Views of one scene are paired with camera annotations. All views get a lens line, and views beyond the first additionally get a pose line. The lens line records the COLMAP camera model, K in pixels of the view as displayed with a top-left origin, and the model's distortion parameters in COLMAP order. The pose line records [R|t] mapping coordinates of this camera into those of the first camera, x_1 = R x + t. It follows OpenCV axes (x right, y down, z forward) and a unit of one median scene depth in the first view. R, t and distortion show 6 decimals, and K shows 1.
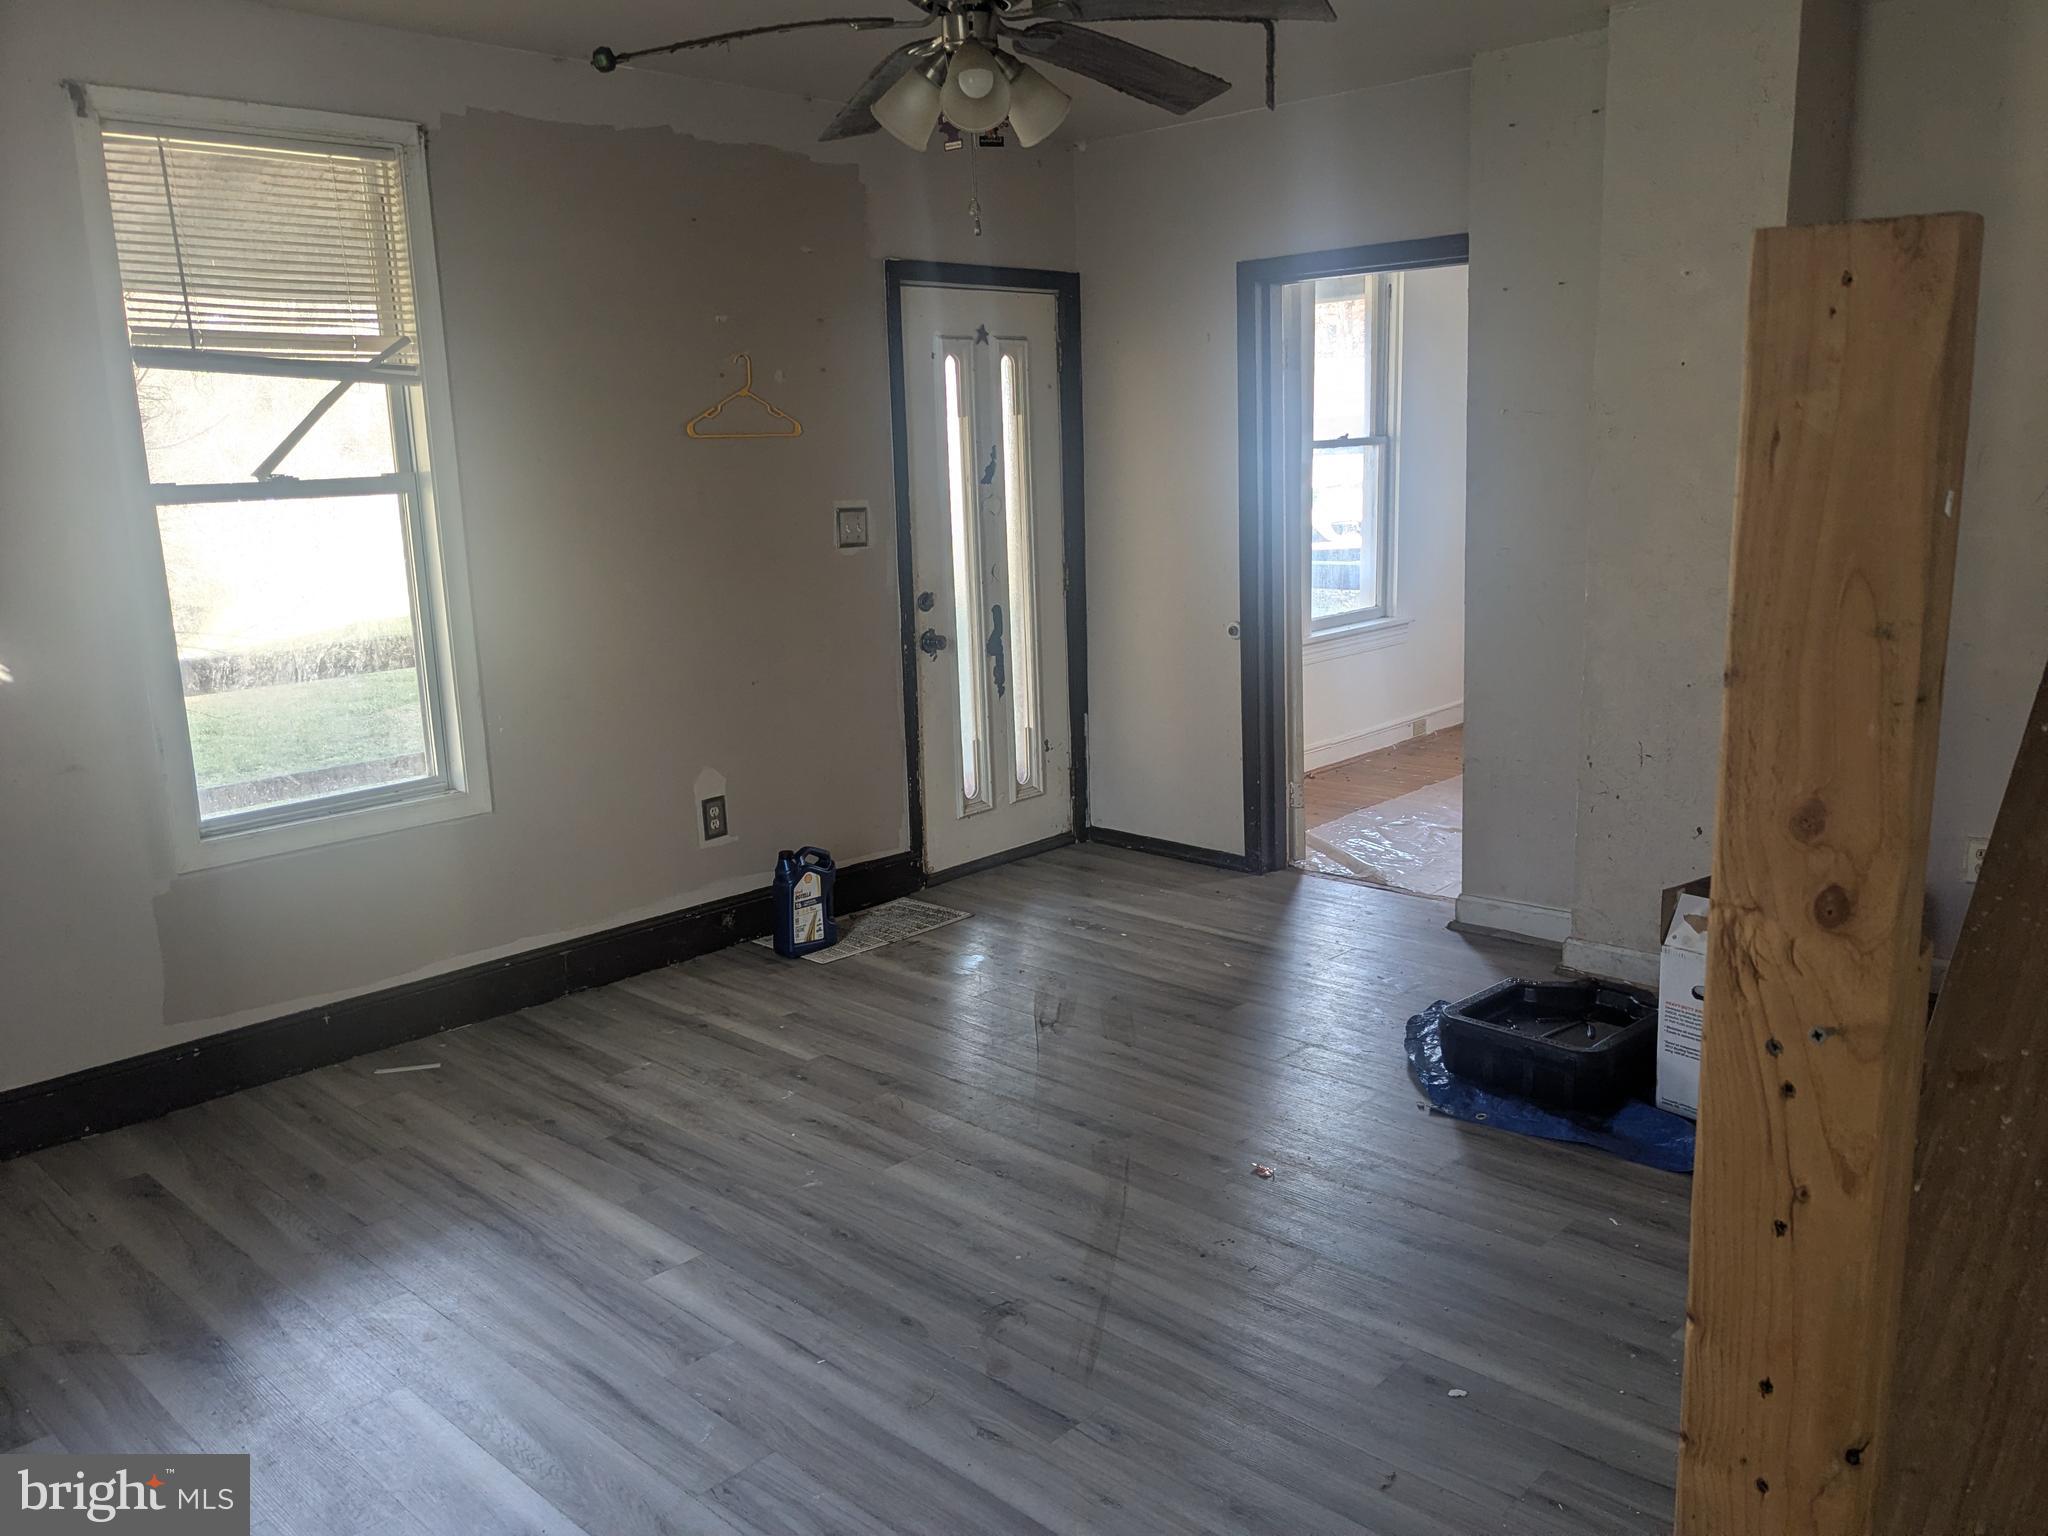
lens RADIAL K [[1609.3, 0, 1019.7], [0, 1609.3, 784.2], [0, 0, 1]] dist [0.049337, -0.061059]
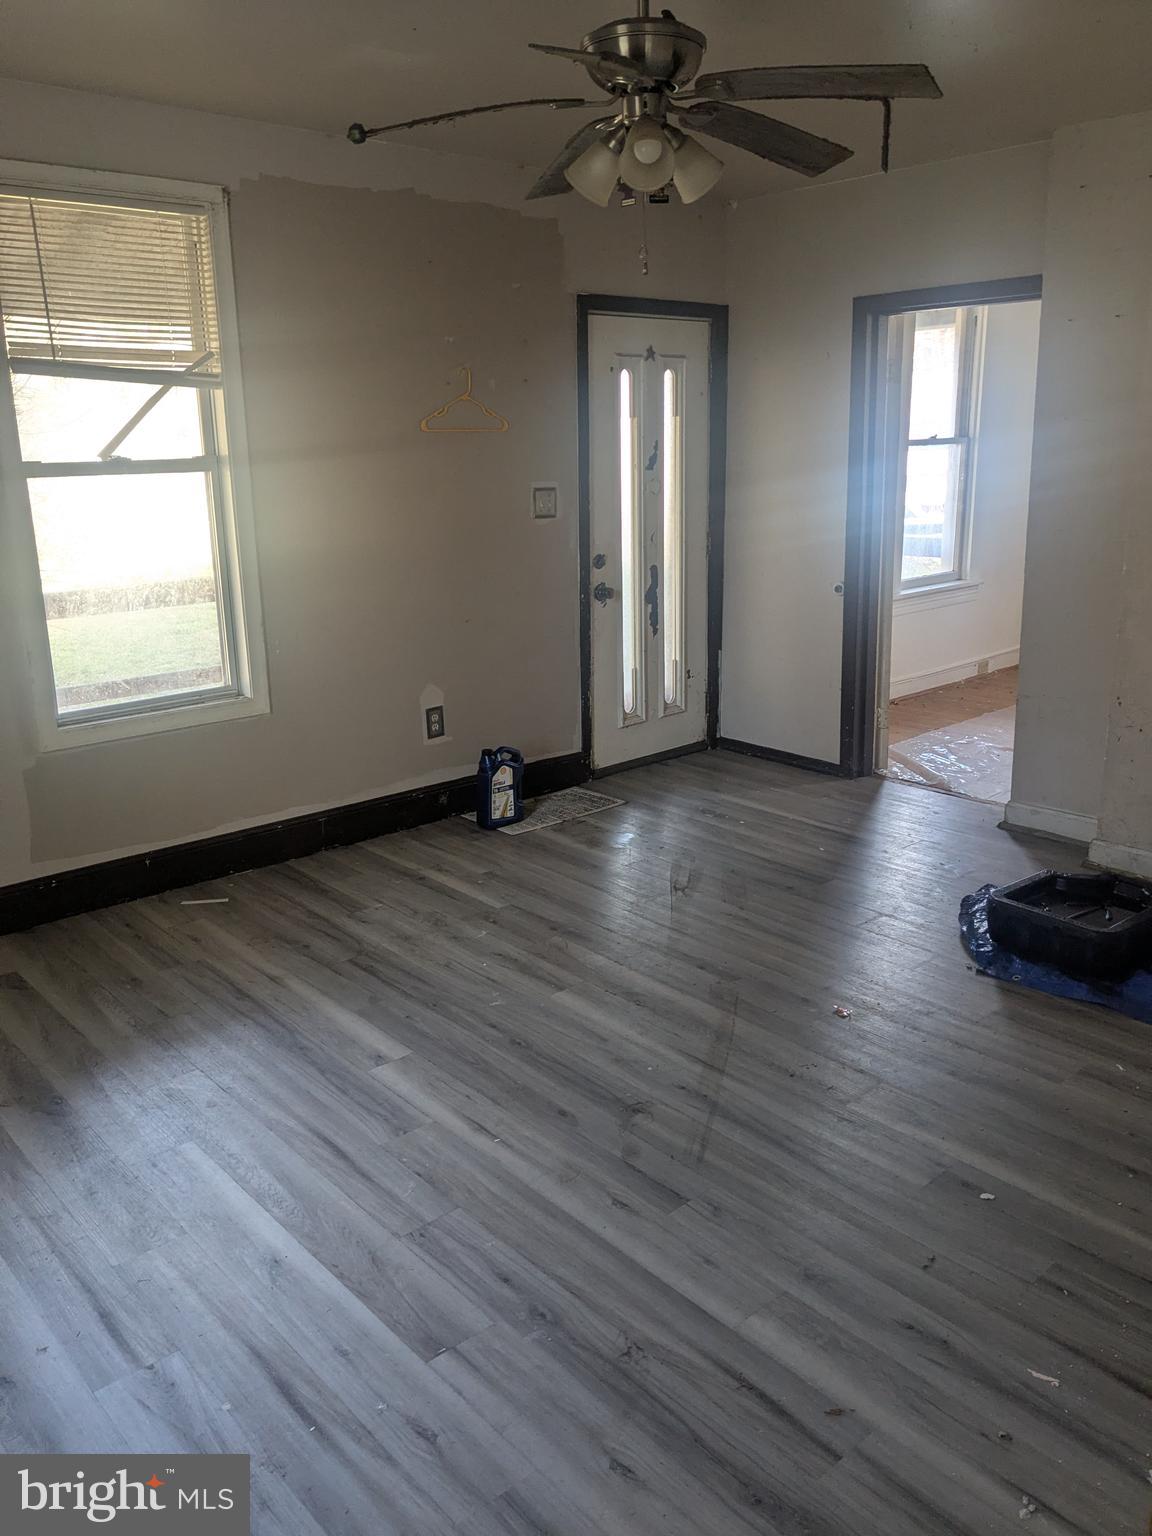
lens RADIAL K [[1207.0, 0, 575.2], [0, 1207.0, 756.5], [0, 0, 1]] dist [0.049337, -0.061059]
pose [[0.996316, 0.035433, -0.078099, 0.006031], [-0.031423, 0.998153, 0.051989, -0.008742], [0.079797, -0.049344, 0.995589, 0.024829]]
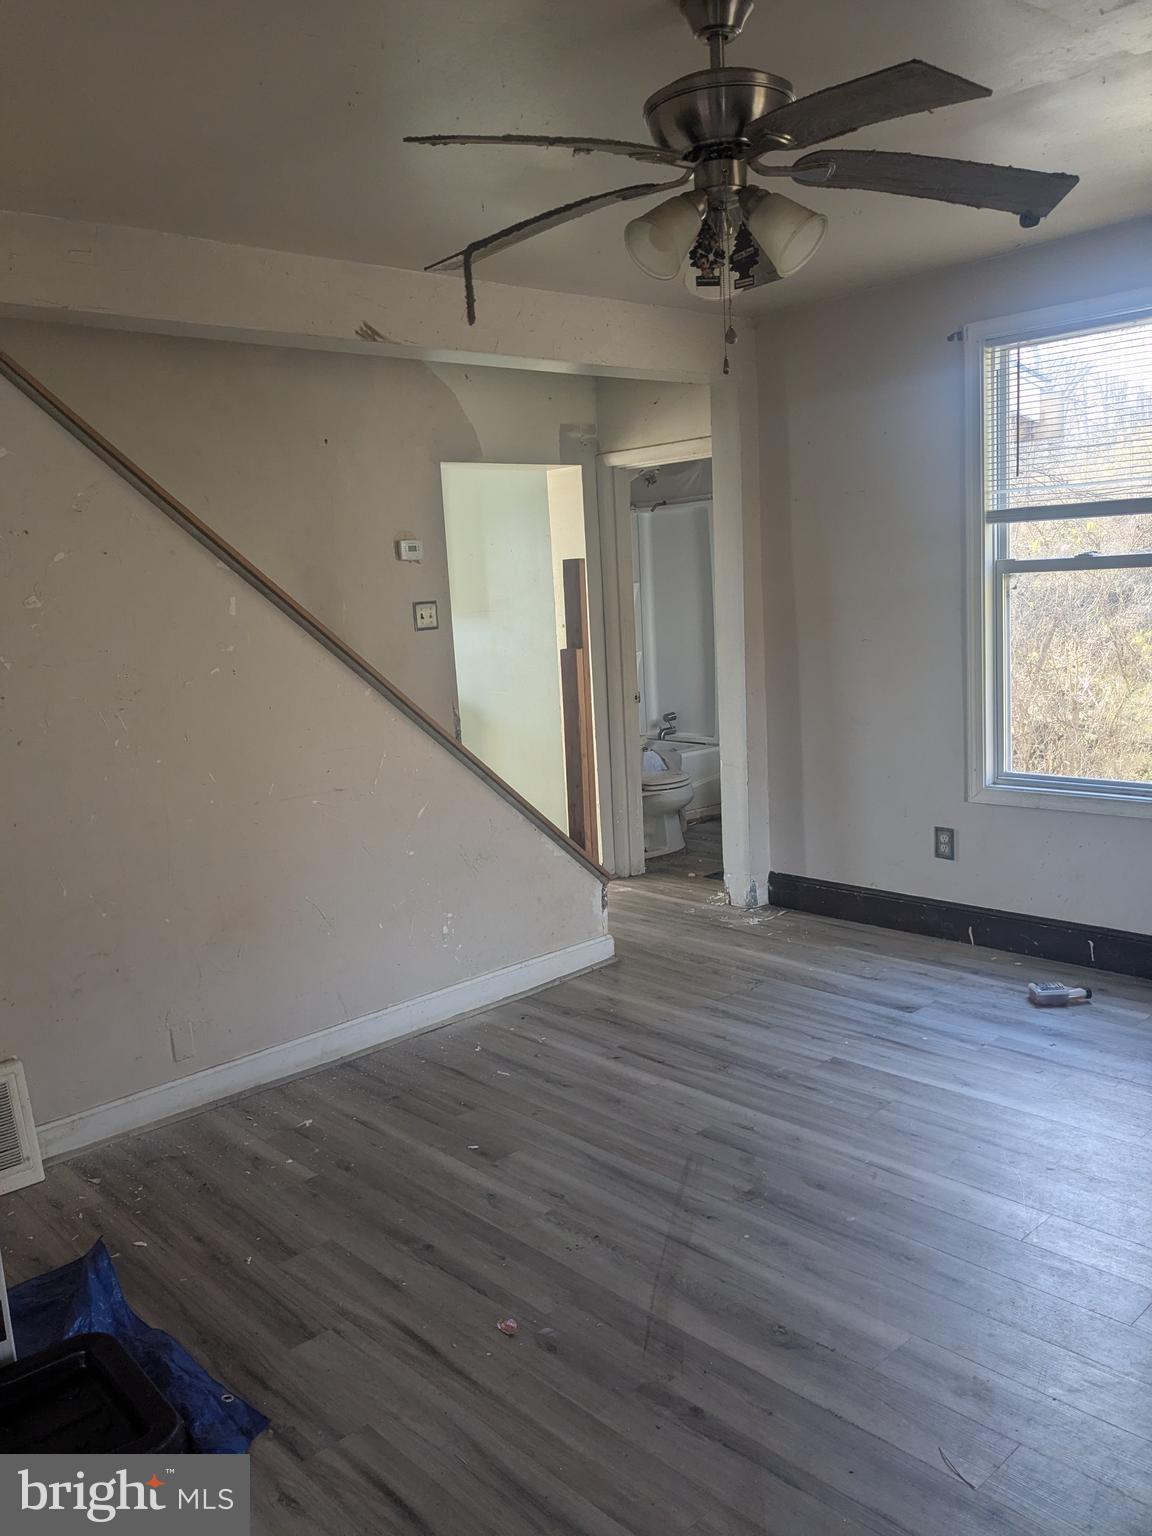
lens RADIAL K [[1207.0, 0, 576.3], [0, 1207.0, 769.5], [0, 0, 1]] dist [0.049337, -0.061059]
pose [[-0.994465, 0.078802, 0.069491, 0.031834], [0.098517, 0.929240, 0.356101, -0.332549], [-0.036513, 0.360977, -0.931860, 1.549650]]
